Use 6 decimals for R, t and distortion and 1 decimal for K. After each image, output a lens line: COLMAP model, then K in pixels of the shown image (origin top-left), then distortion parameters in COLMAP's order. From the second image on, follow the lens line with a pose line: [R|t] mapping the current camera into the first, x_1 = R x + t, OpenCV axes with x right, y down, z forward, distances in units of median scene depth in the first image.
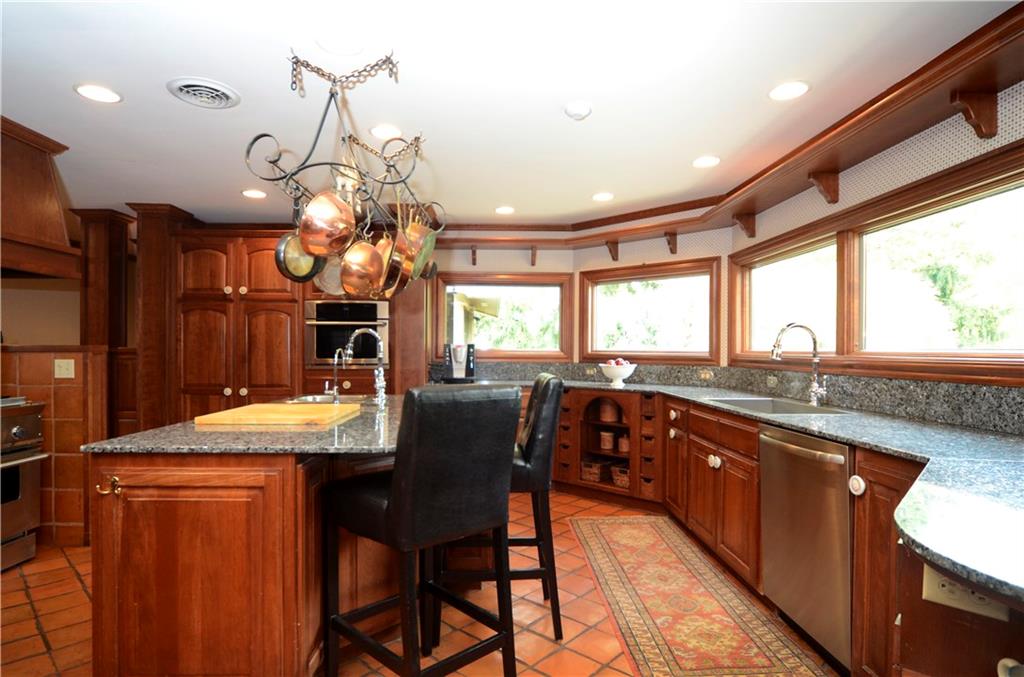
lens RADIAL K [[558.3, 0, 516.8], [0, 558.3, 341.5], [0, 0, 1]] dist [-0.000297, 0.001064]
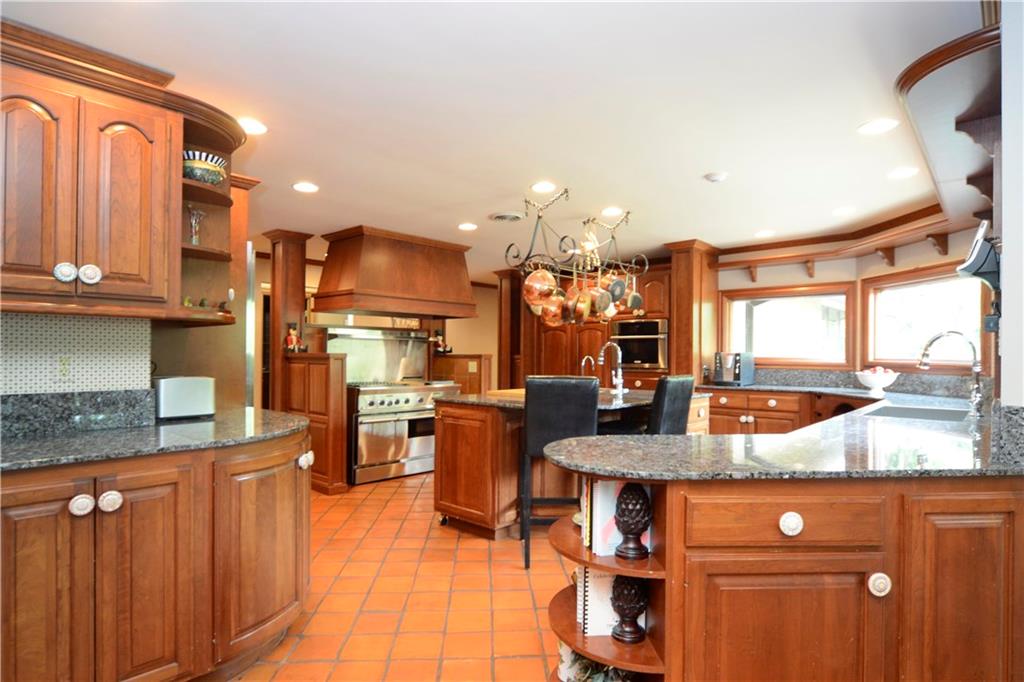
lens RADIAL K [[569.2, 0, 514.3], [0, 569.2, 348.9], [0, 0, 1]] dist [-0.002638, -0.000063]
pose [[0.738119, -0.005077, -0.674651, 0.388738], [0.007228, 0.999974, 0.000383, -0.006701], [0.674631, -0.005159, 0.738137, -0.191468]]
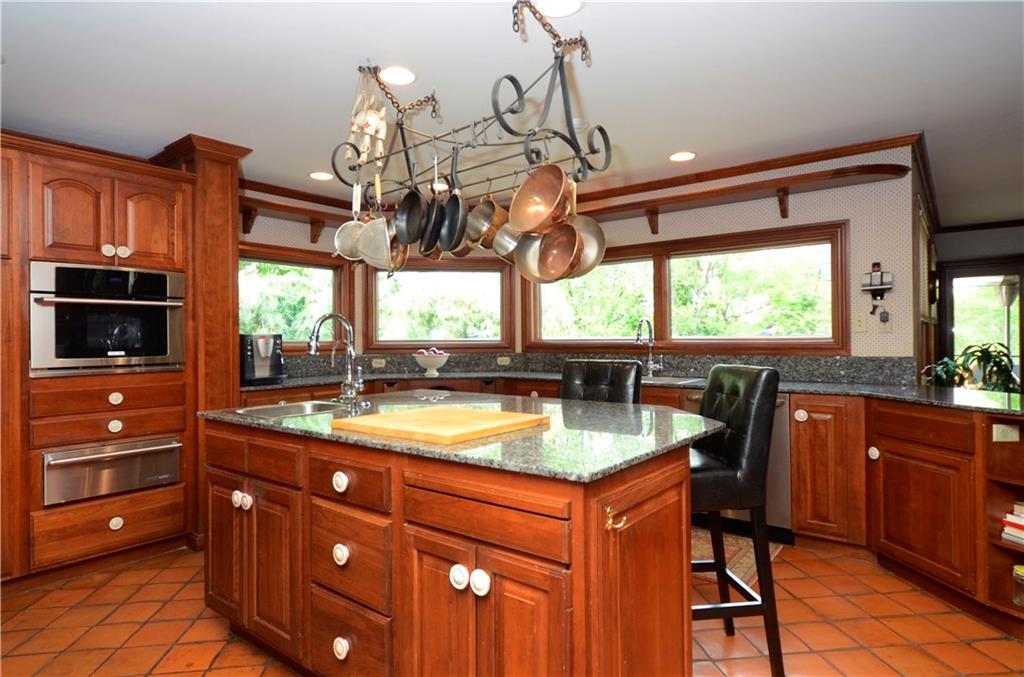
lens RADIAL K [[558.3, 0, 520.6], [0, 558.3, 335.8], [0, 0, 1]] dist [-0.000297, 0.001064]
pose [[0.642690, -0.003553, 0.766118, -0.496397], [-0.000910, 0.999985, 0.005401, 0.002522], [-0.766125, -0.004169, 0.642678, 0.223985]]
